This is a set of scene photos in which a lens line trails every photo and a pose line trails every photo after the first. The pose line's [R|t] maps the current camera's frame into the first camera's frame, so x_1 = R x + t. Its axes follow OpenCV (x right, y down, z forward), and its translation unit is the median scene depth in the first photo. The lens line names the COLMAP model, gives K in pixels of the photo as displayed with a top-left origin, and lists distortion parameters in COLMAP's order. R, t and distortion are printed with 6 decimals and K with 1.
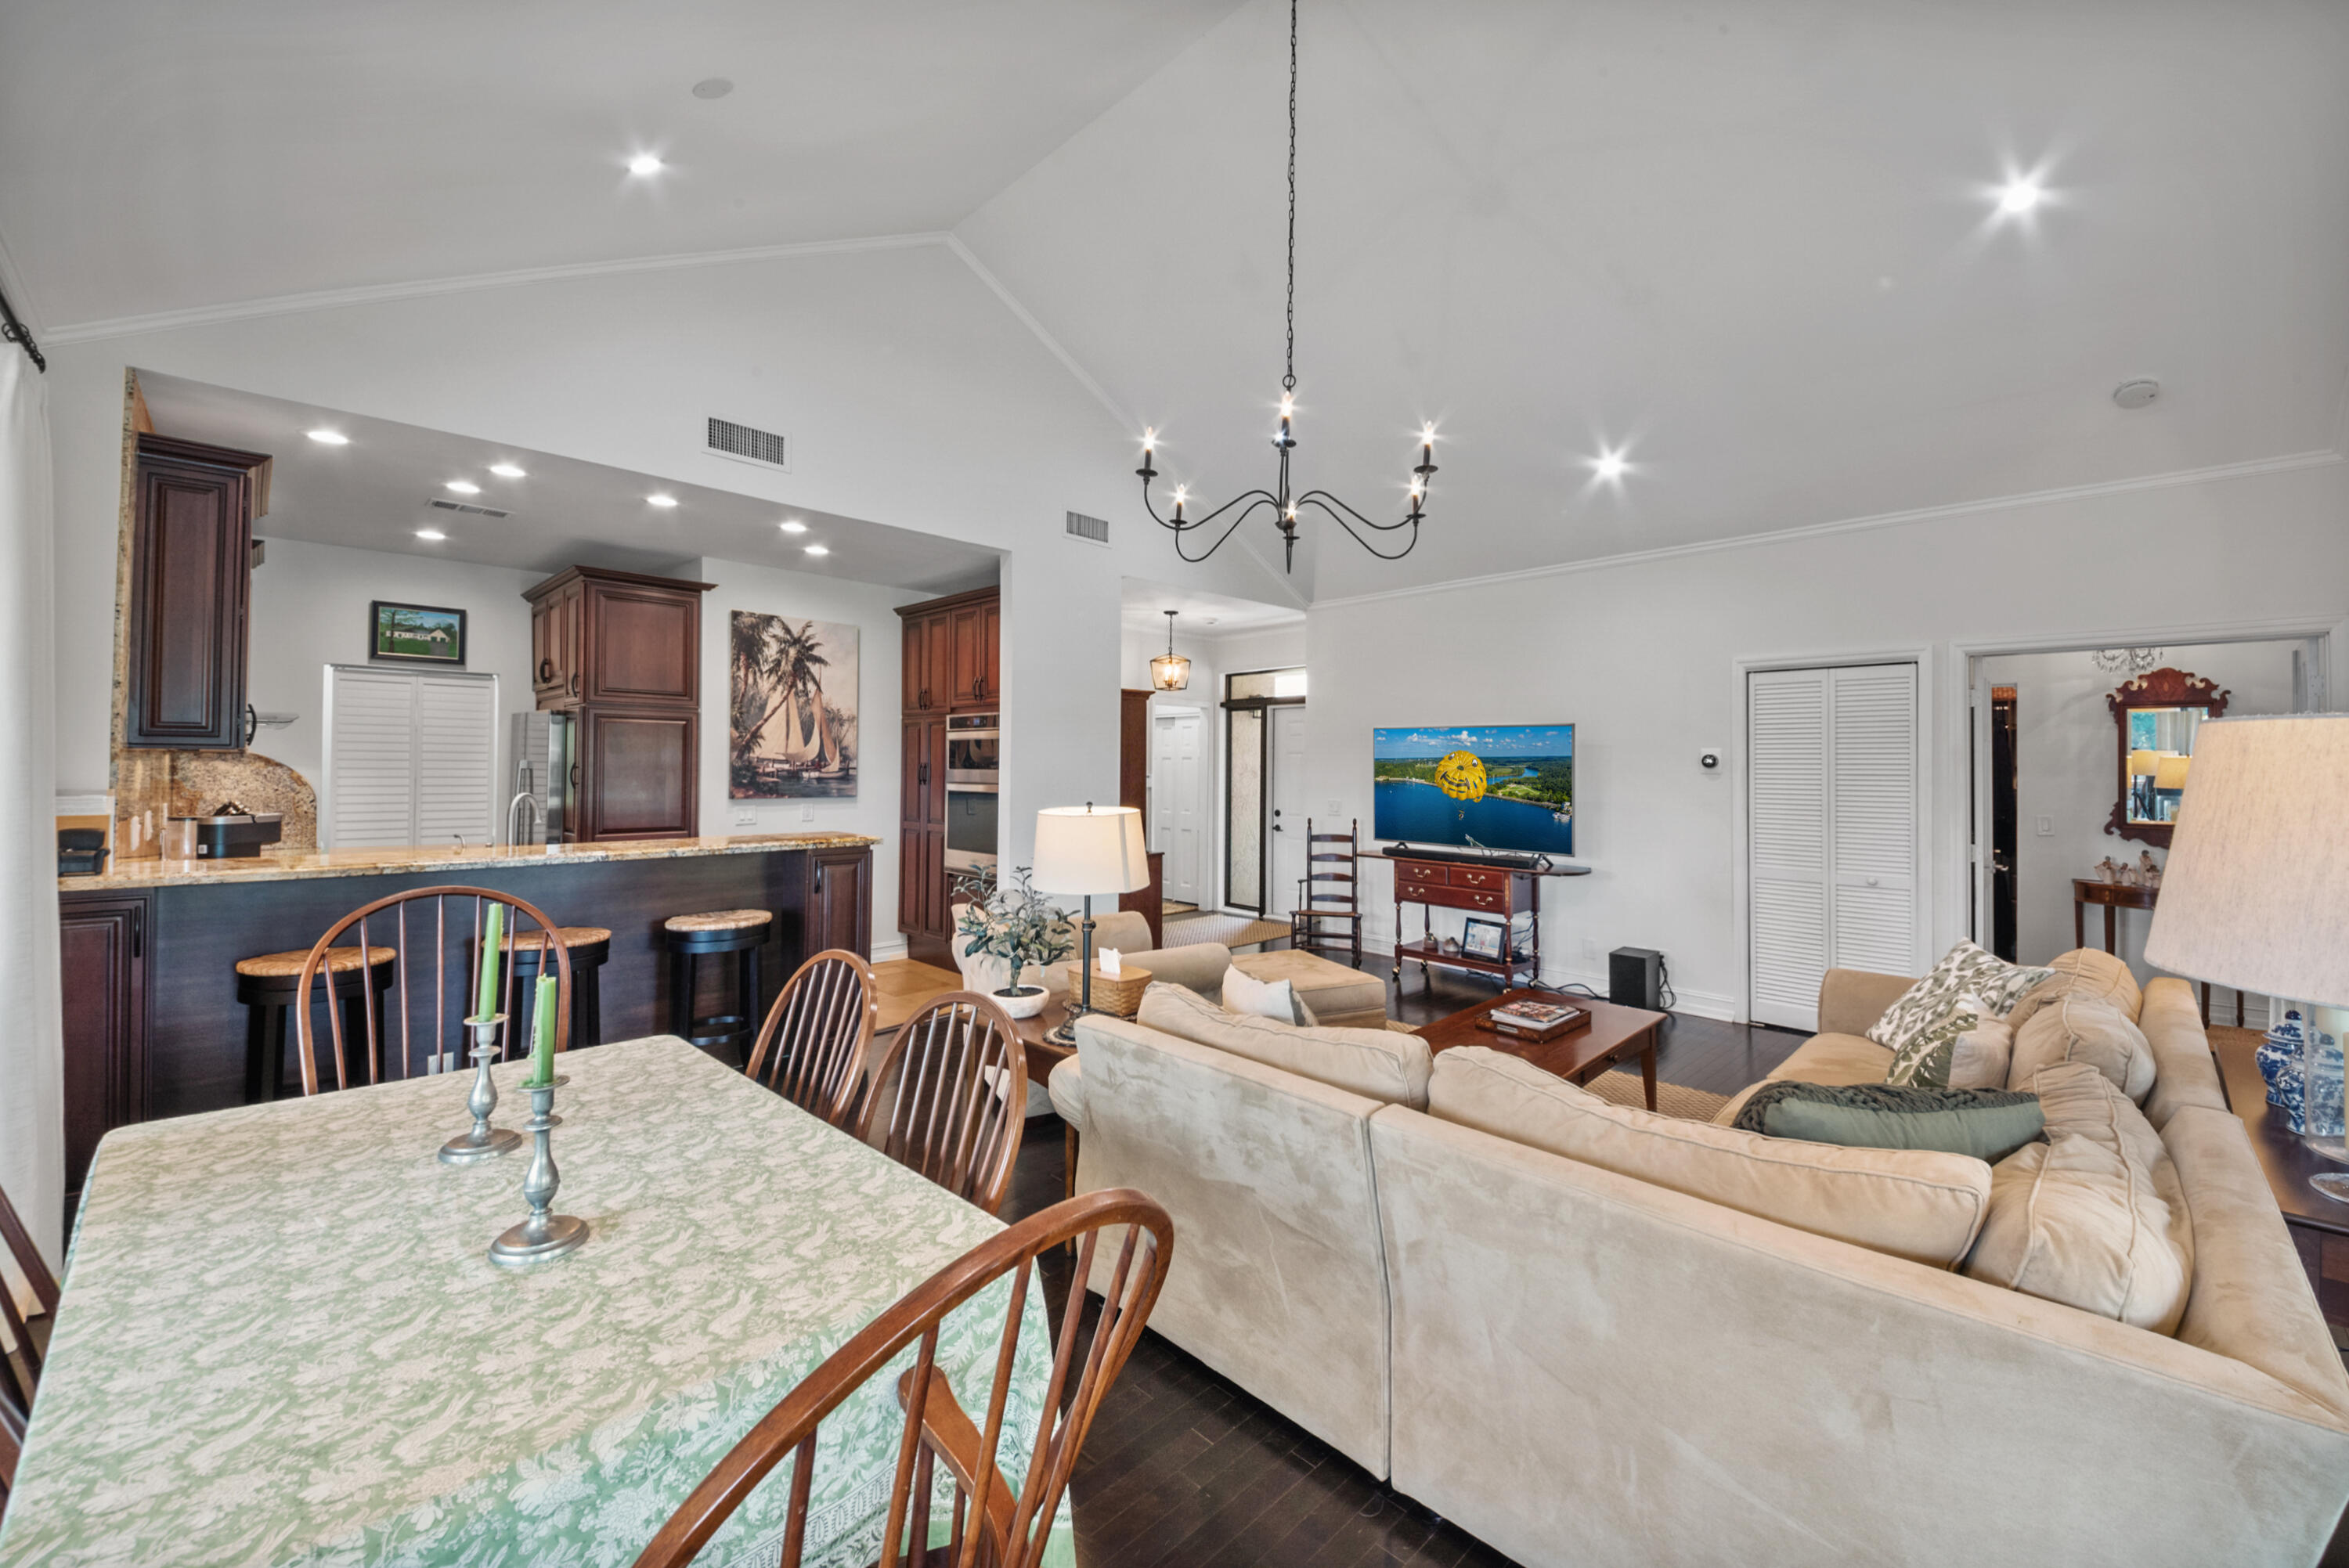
lens RADIAL K [[917.5, 0, 1279.2], [0, 917.5, 763.4], [0, 0, 1]] dist [-0.000349, -0.020384]
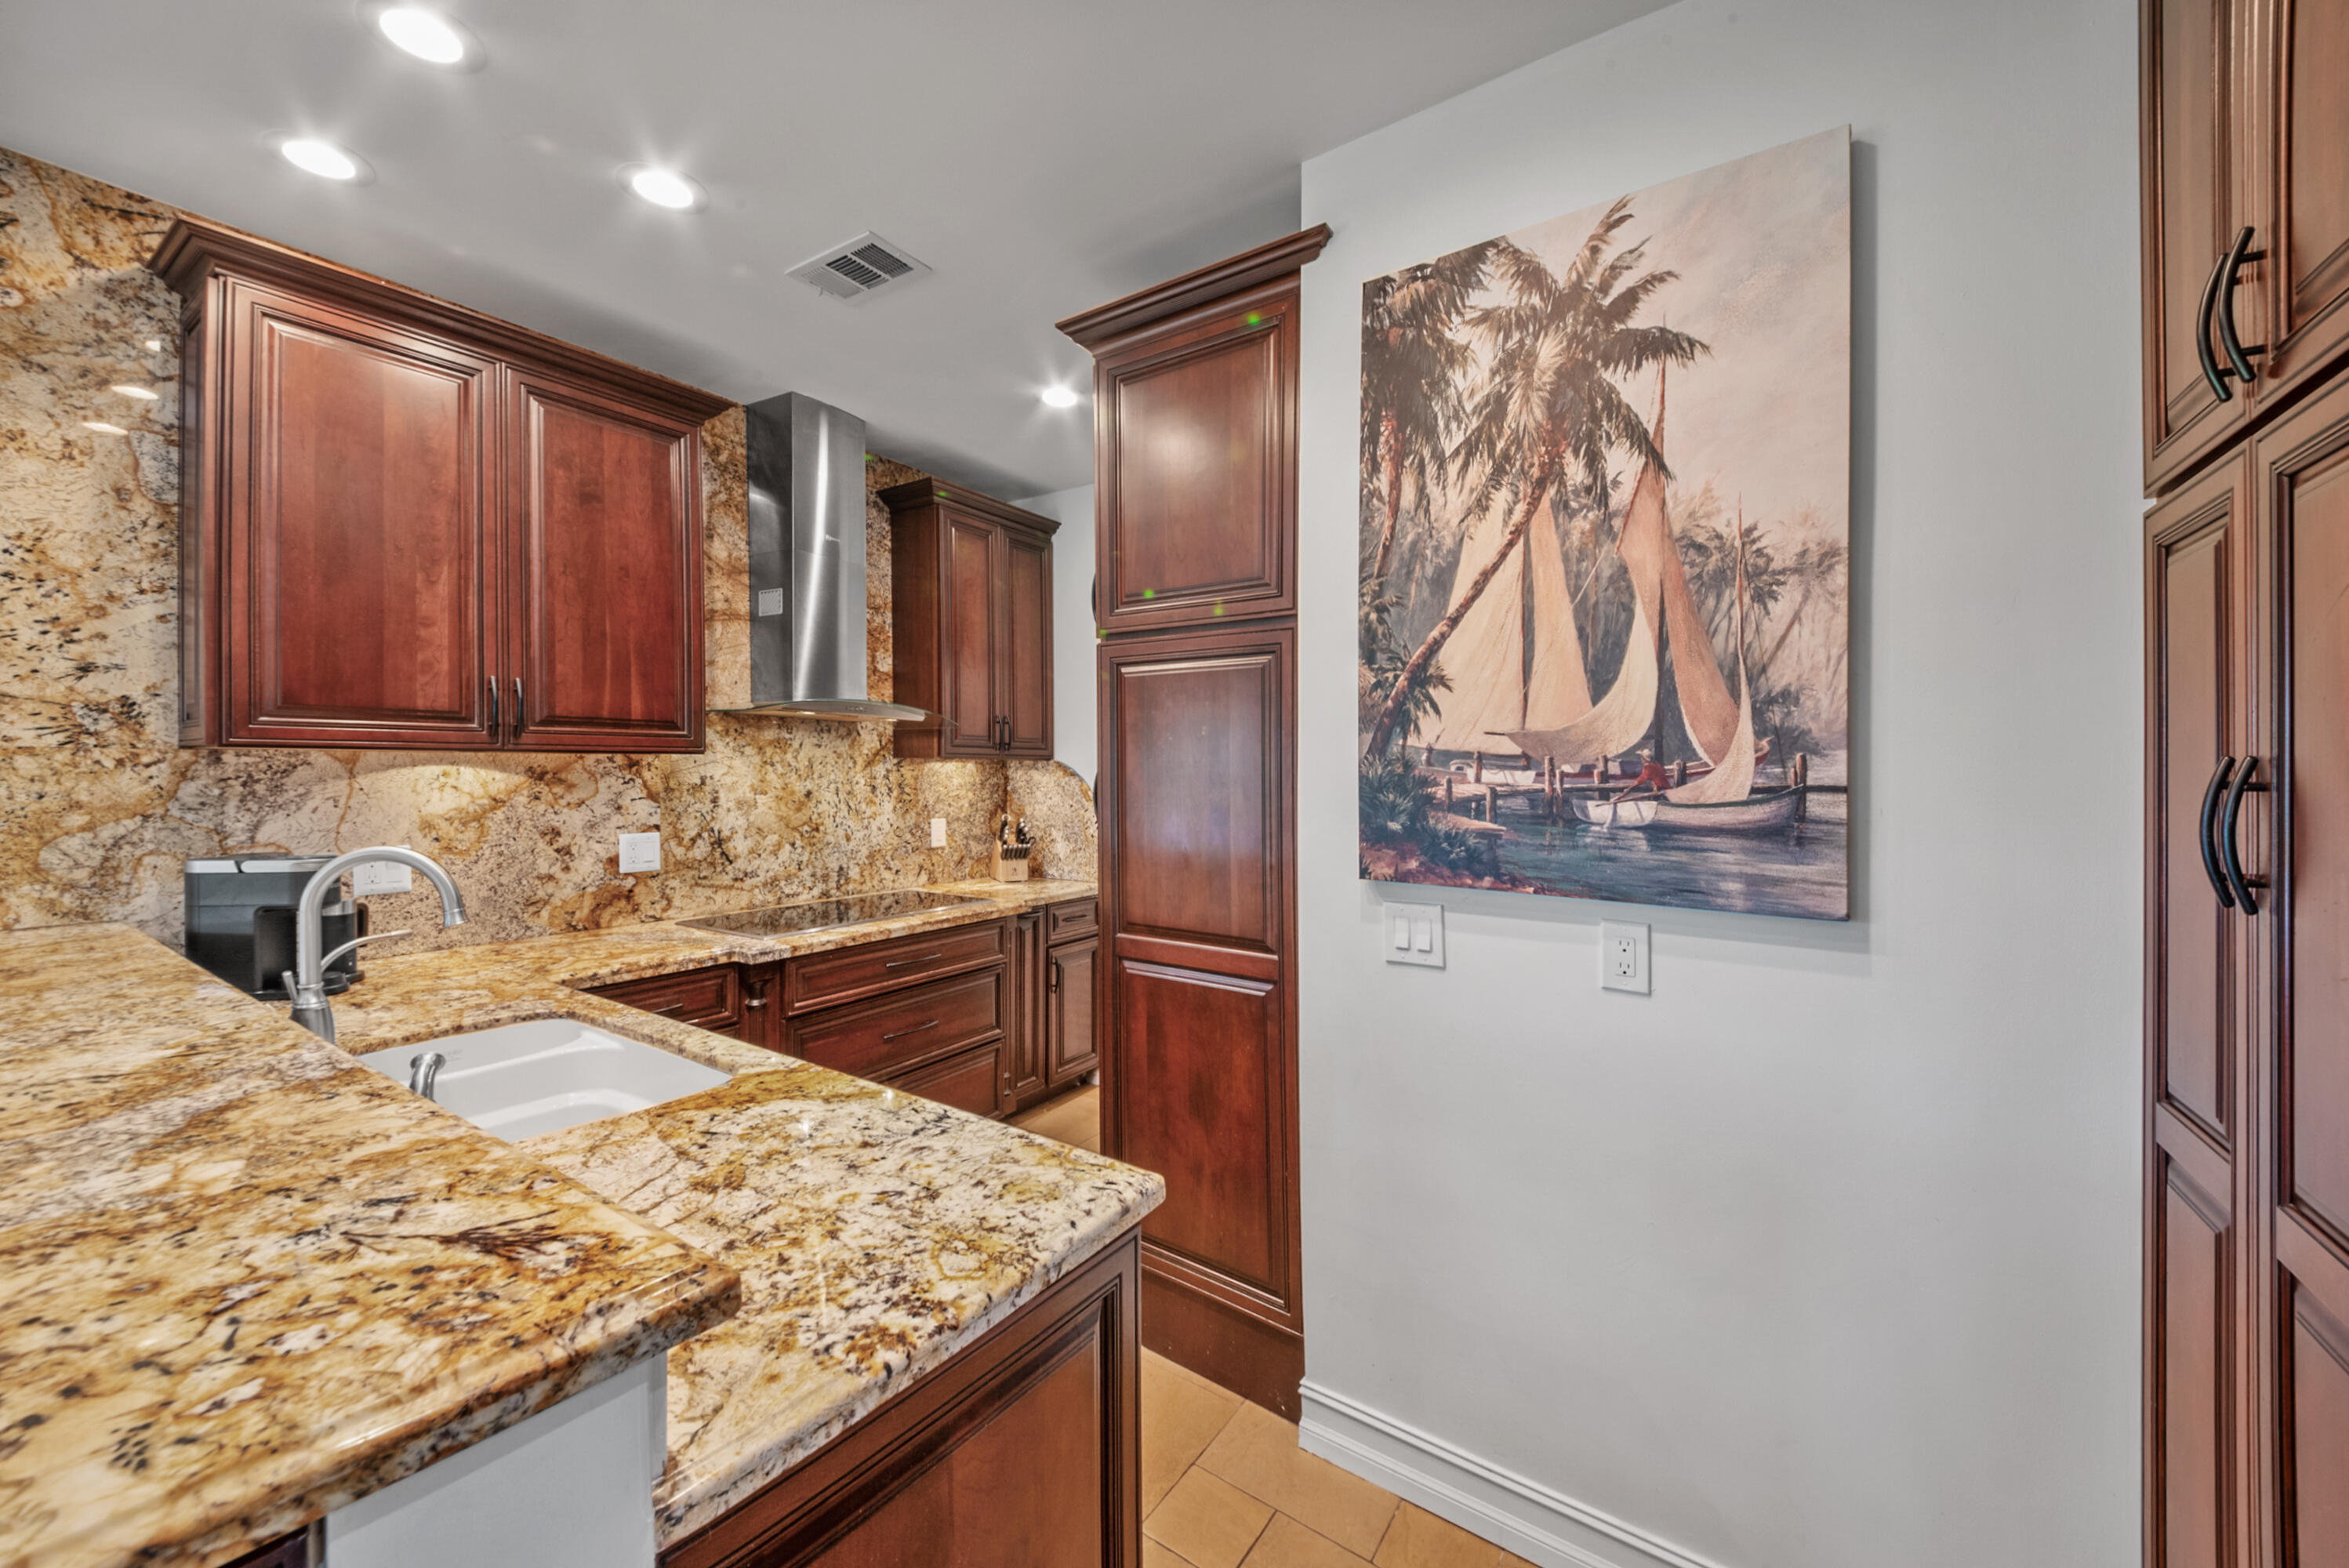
lens RADIAL K [[894.3, 0, 1182.3], [0, 894.3, 774.3], [0, 0, 1]] dist [0.067419, -0.028652]
pose [[0.094812, -0.000863, -0.995495, -0.281399], [0.000658, 0.999999, -0.000804, 0.002043], [0.995495, -0.000579, 0.094812, 0.883008]]
